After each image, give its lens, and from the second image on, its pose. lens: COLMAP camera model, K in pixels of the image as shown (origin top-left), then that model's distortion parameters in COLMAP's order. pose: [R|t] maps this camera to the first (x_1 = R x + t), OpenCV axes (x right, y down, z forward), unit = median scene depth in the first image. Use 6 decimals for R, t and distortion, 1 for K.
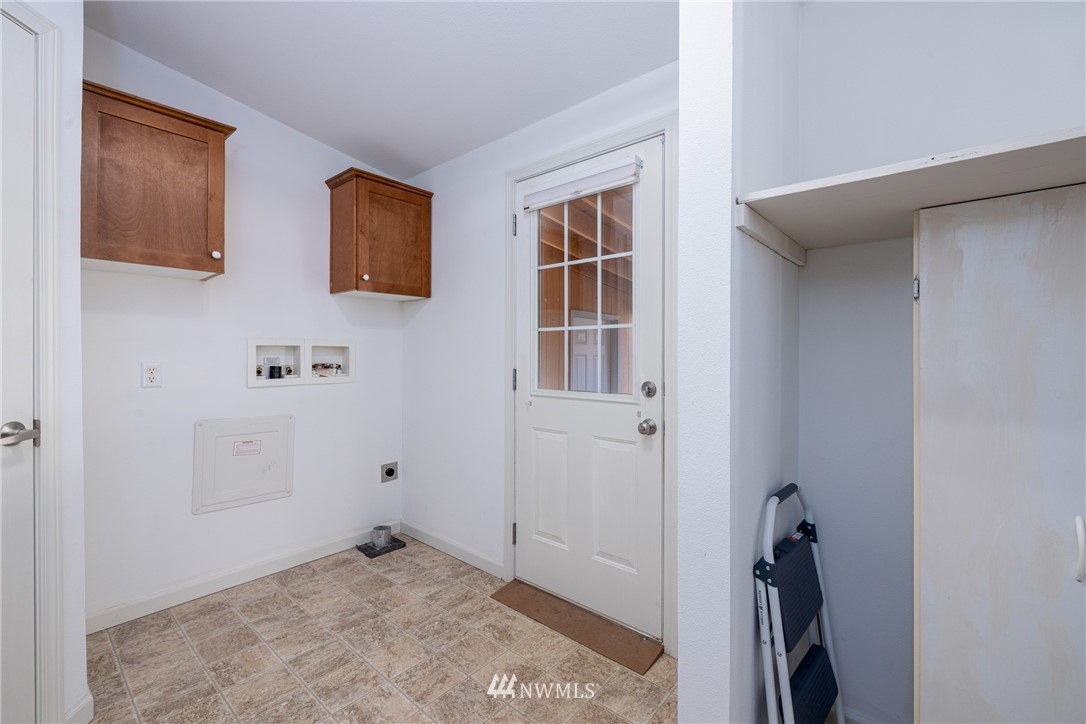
lens RADIAL K [[456.4, 0, 540.7], [0, 456.4, 359.5], [0, 0, 1]] dist [-0.003898, -0.000243]
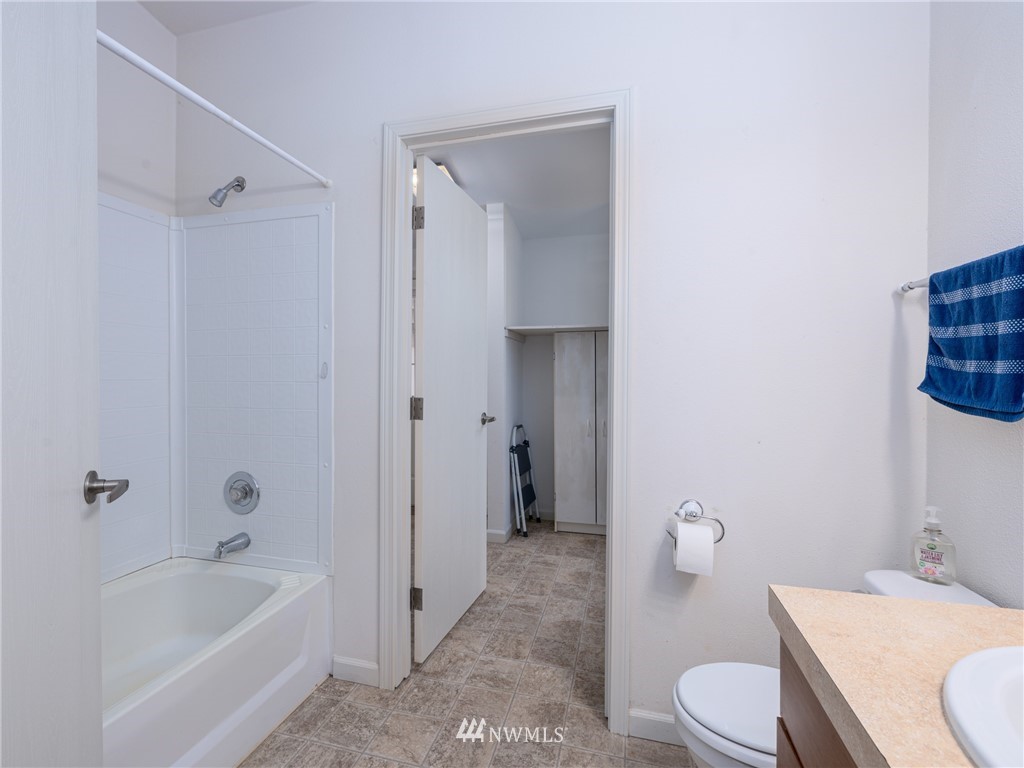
lens RADIAL K [[478.1, 0, 506.5], [0, 478.1, 382.1], [0, 0, 1]] dist [-0.000348, -0.000085]
pose [[0.888576, -0.004986, 0.458702, -1.069664], [0.005156, 0.999986, 0.000882, 0.023500], [-0.458700, 0.001582, 0.888590, -1.921939]]
